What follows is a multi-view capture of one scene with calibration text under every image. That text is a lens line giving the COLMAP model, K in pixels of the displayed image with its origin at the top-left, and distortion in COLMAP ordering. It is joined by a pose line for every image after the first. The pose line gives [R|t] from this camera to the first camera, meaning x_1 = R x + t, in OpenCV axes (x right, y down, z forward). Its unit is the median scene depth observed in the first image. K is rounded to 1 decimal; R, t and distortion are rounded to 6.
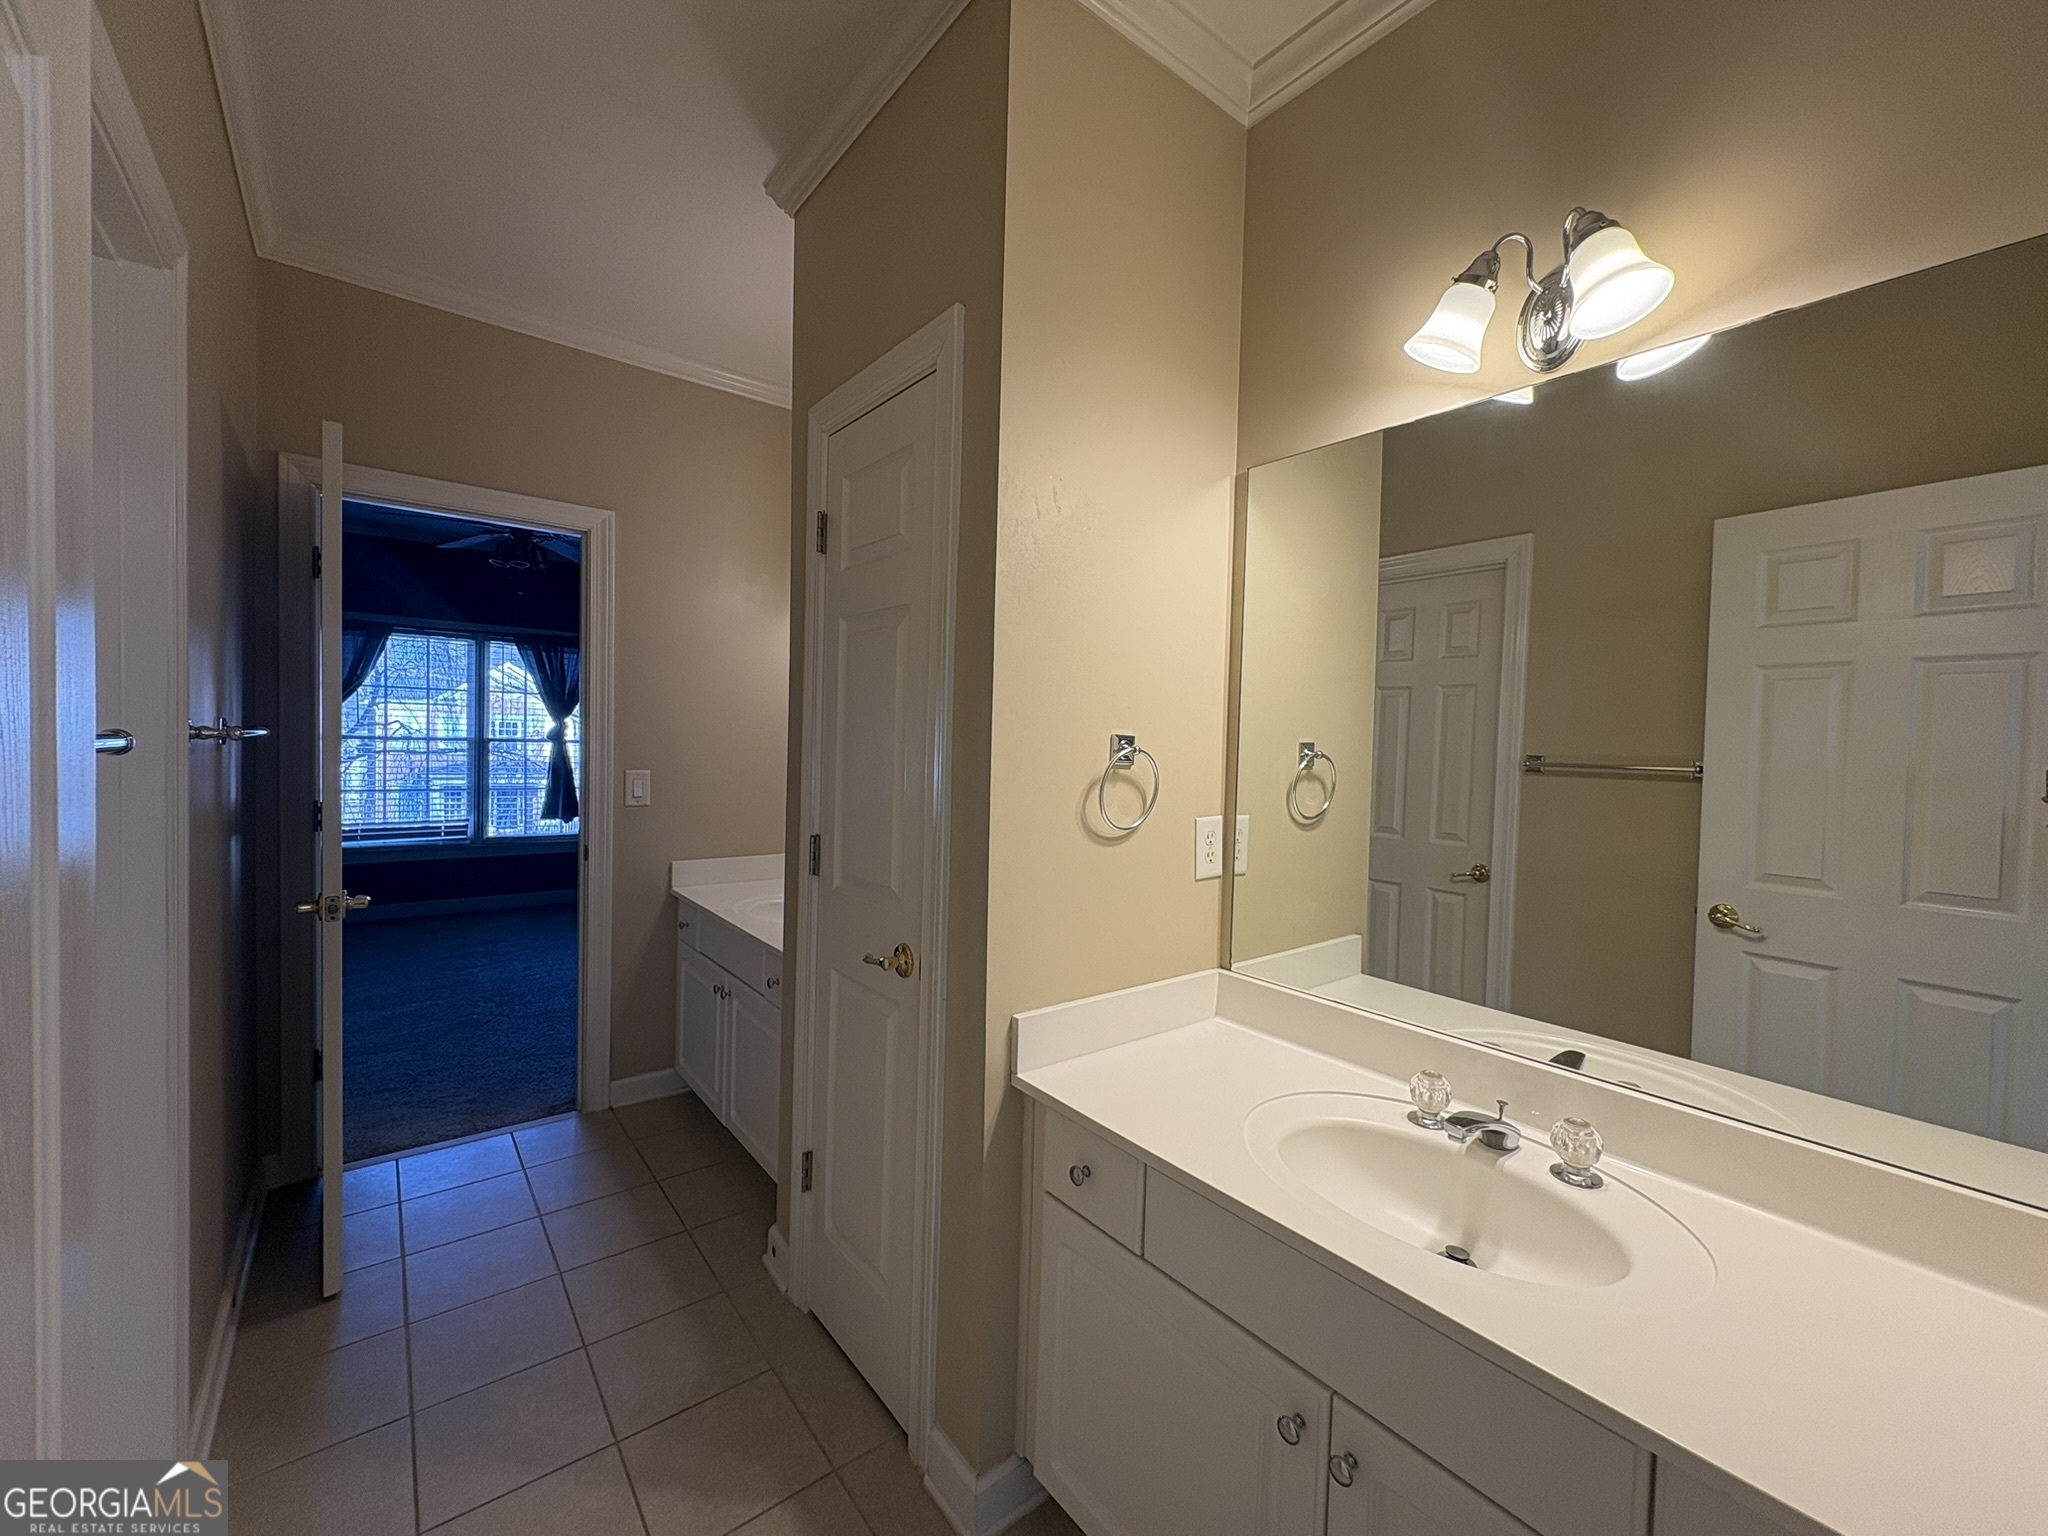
lens RADIAL K [[822.0, 0, 1036.2], [0, 822.0, 762.2], [0, 0, 1]] dist [-0.000309, -0.000001]
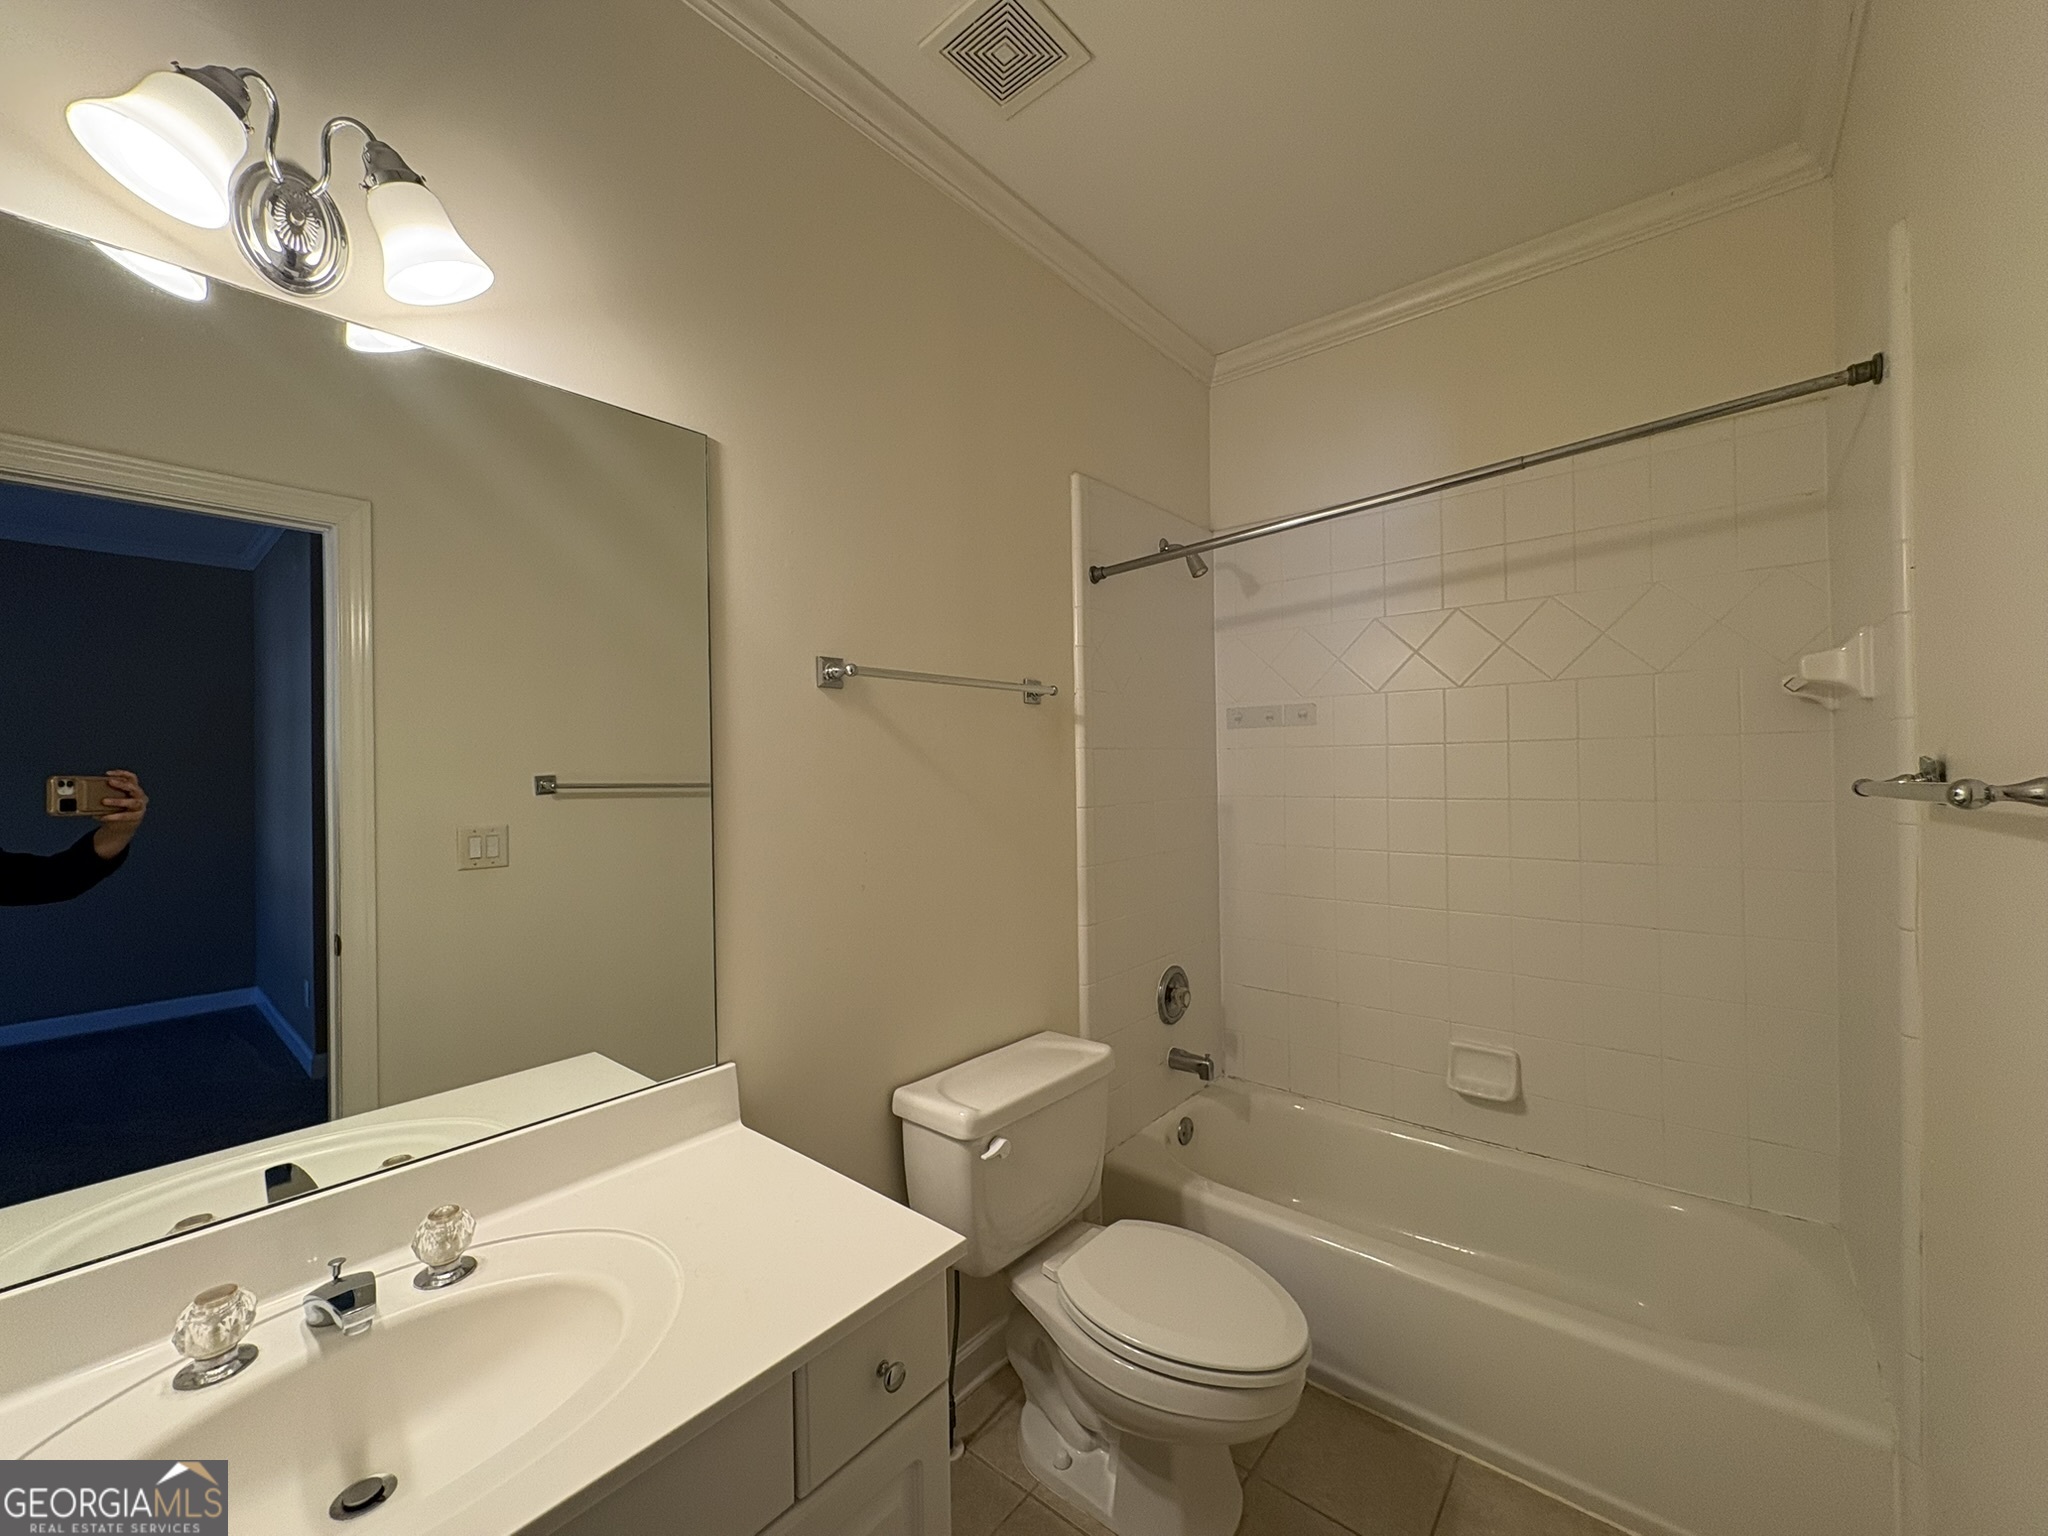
lens RADIAL K [[822.0, 0, 1036.0], [0, 822.0, 766.0], [0, 0, 1]] dist [-0.000309, -0.000001]
pose [[-0.188755, -0.013347, 0.981933, -0.277882], [0.046602, 0.998659, 0.022532, -0.012669], [-0.980918, 0.050013, -0.187880, 0.492831]]
